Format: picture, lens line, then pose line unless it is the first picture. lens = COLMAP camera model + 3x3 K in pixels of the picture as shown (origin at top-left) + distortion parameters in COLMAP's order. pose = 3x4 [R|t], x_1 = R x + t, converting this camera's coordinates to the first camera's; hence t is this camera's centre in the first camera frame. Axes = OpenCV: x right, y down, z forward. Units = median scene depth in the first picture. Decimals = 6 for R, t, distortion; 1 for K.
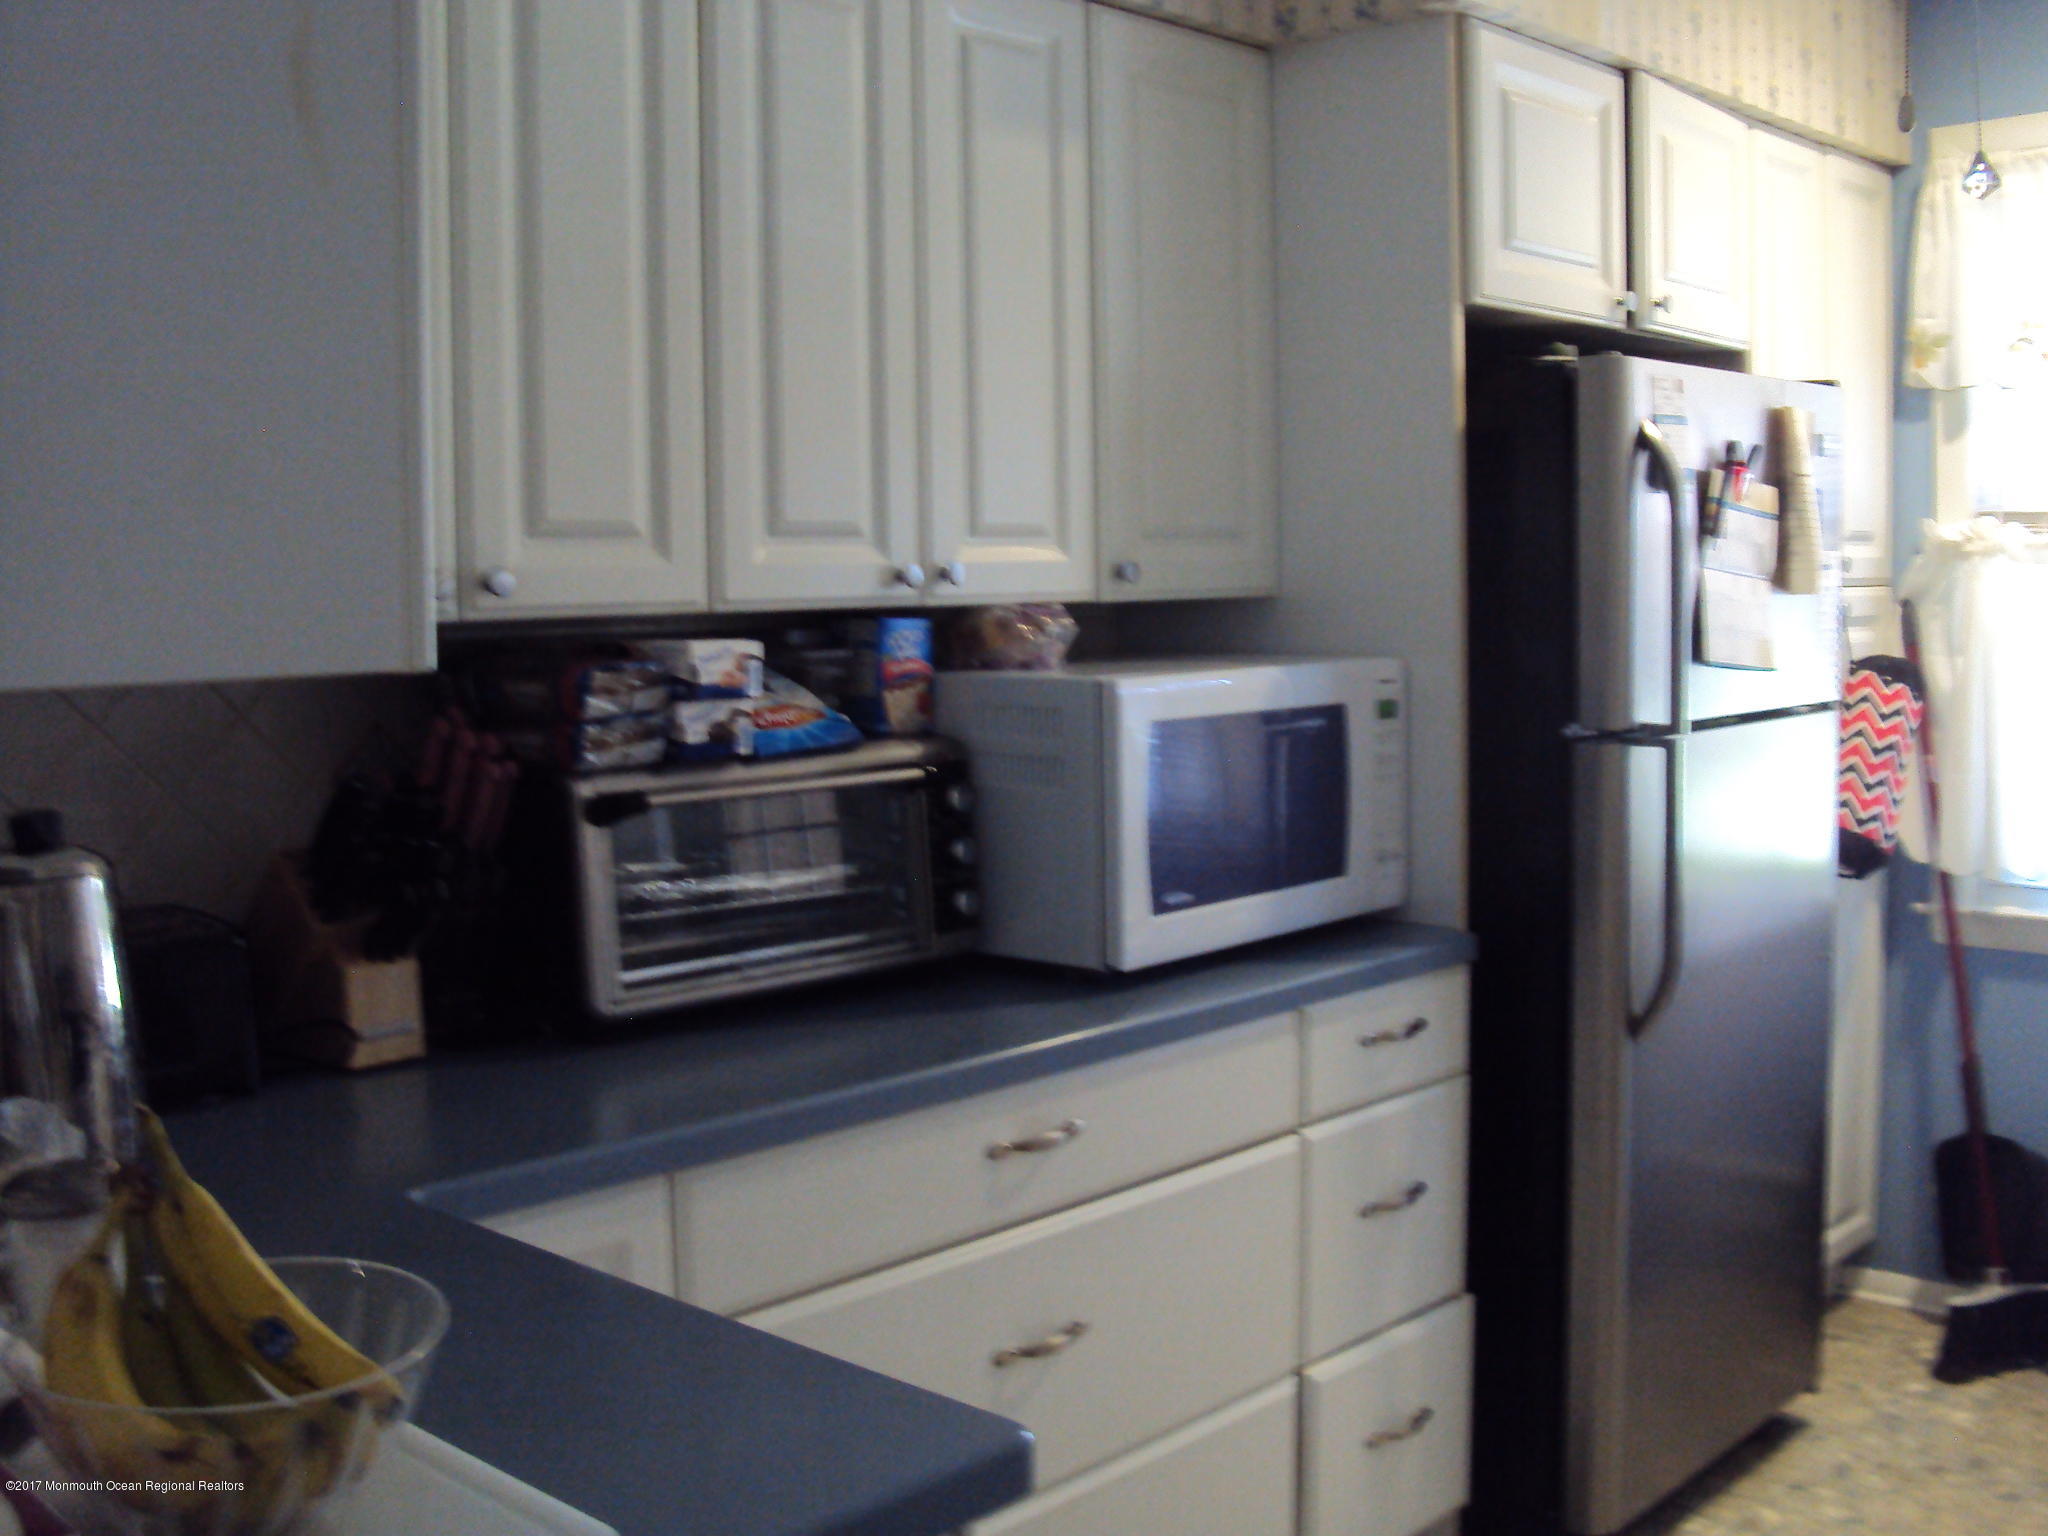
lens RADIAL K [[2126.2, 0, 1024.4], [0, 2126.2, 744.5], [0, 0, 1]] dist [-0.201690, 0.218702]
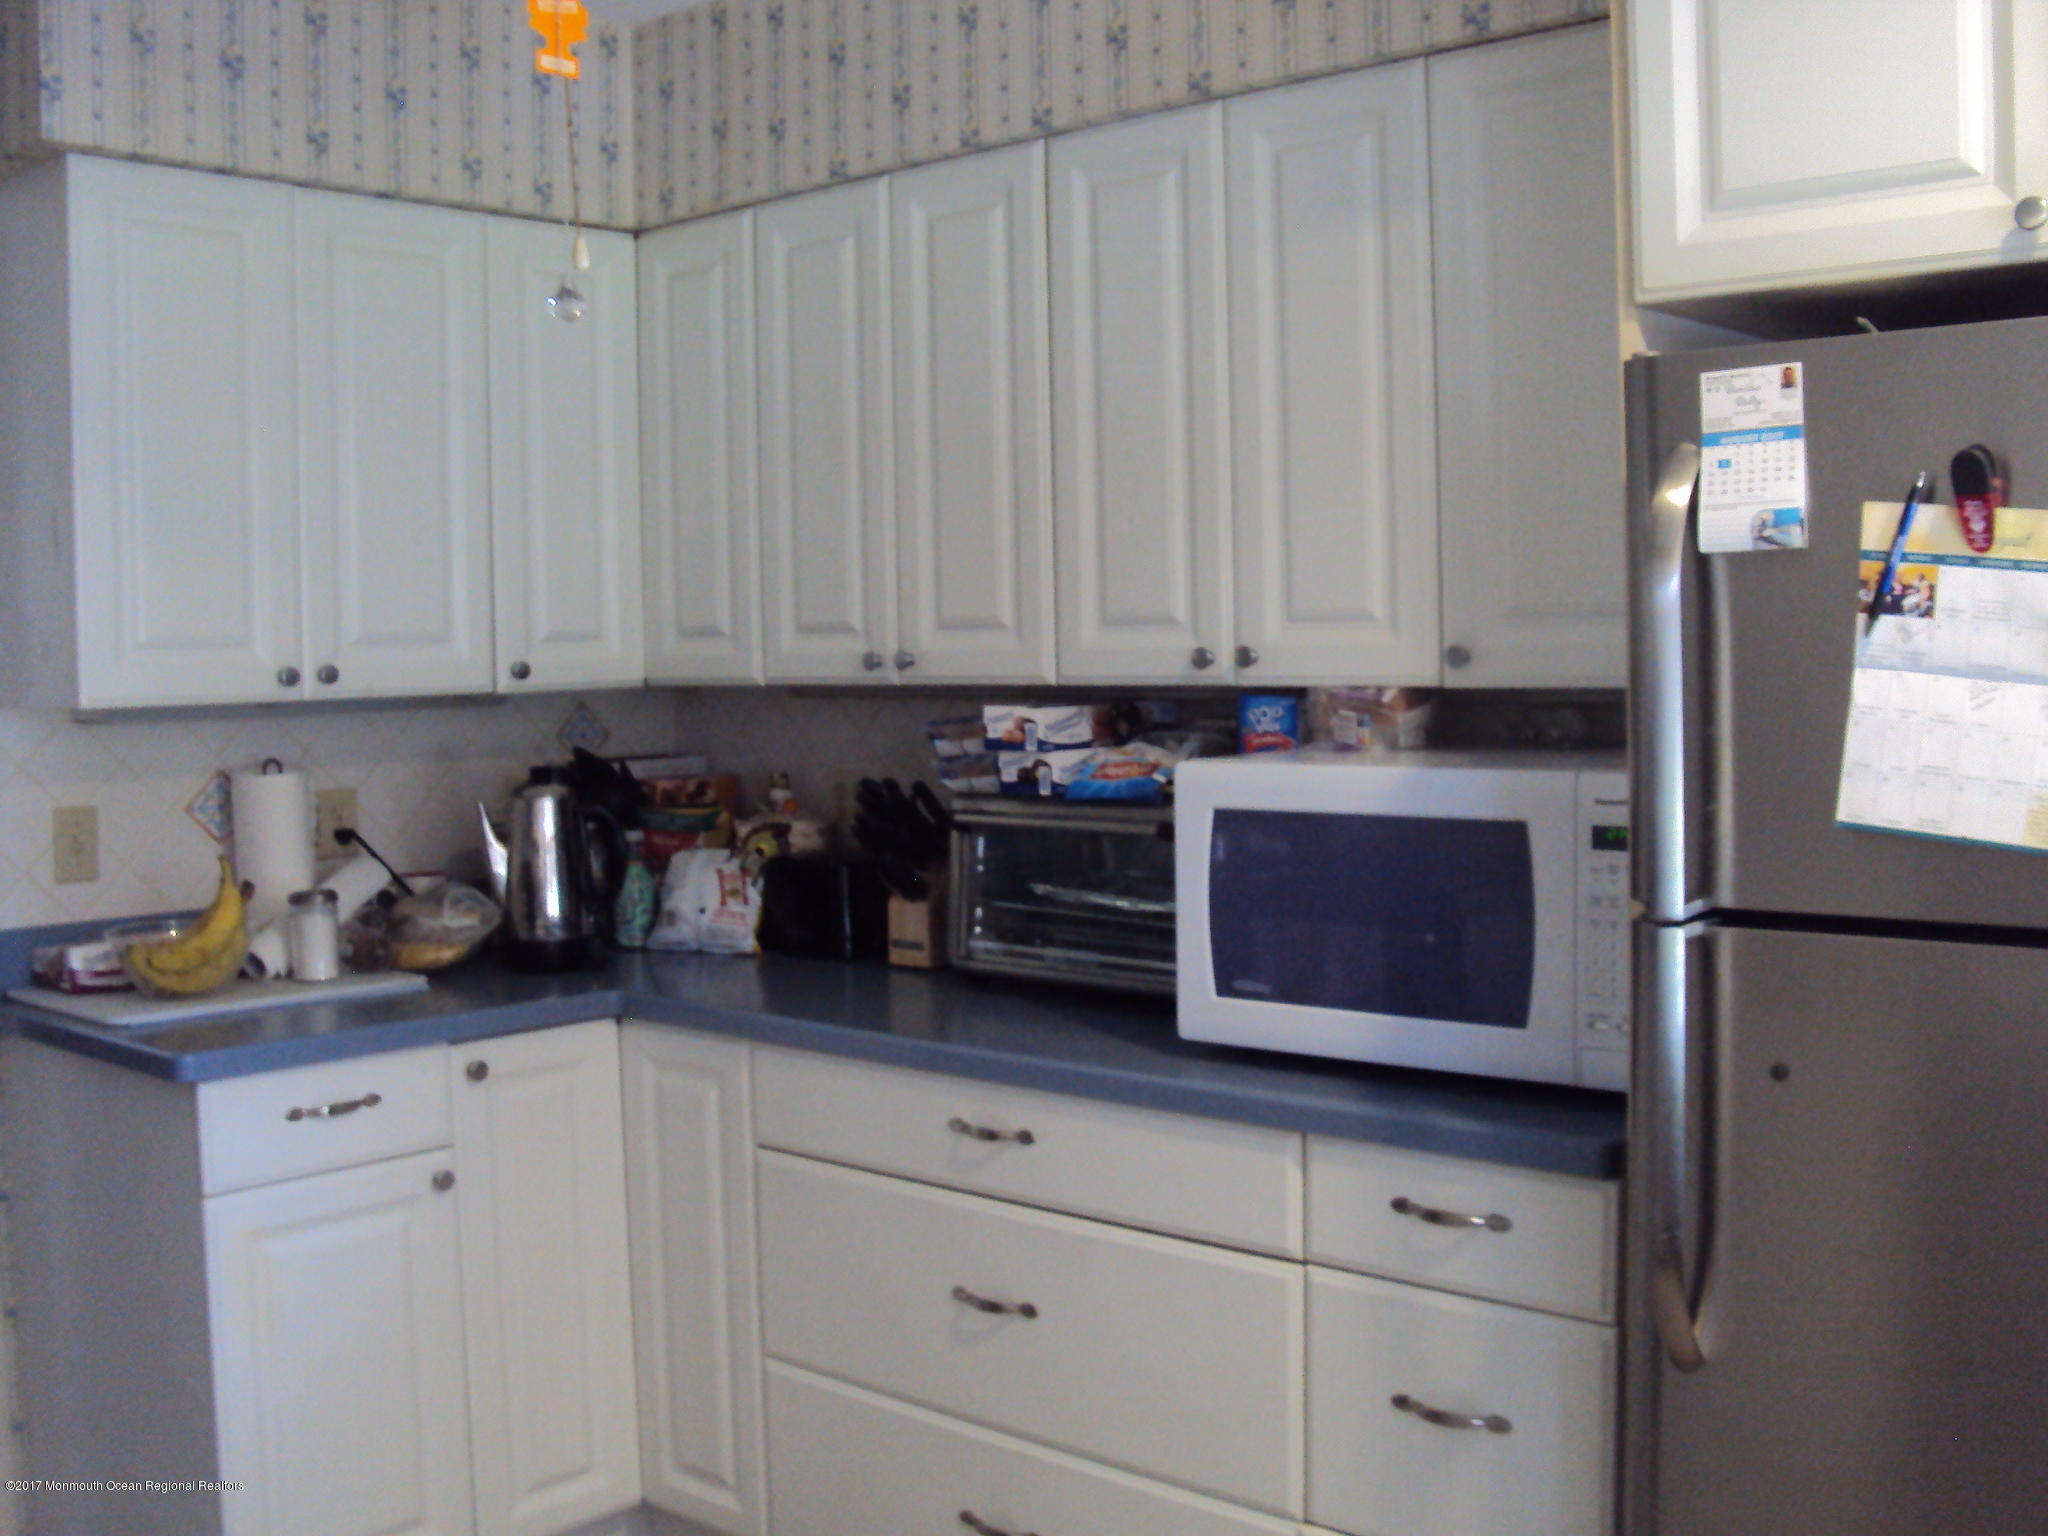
lens RADIAL K [[2126.2, 0, 1024.4], [0, 2126.2, 744.5], [0, 0, 1]] dist [-0.201690, 0.218702]
pose [[0.030541, 0.065606, -0.997378, 1.148660], [-0.062035, 0.996044, 0.063618, -0.106740], [0.997607, 0.059930, 0.034490, 0.925082]]
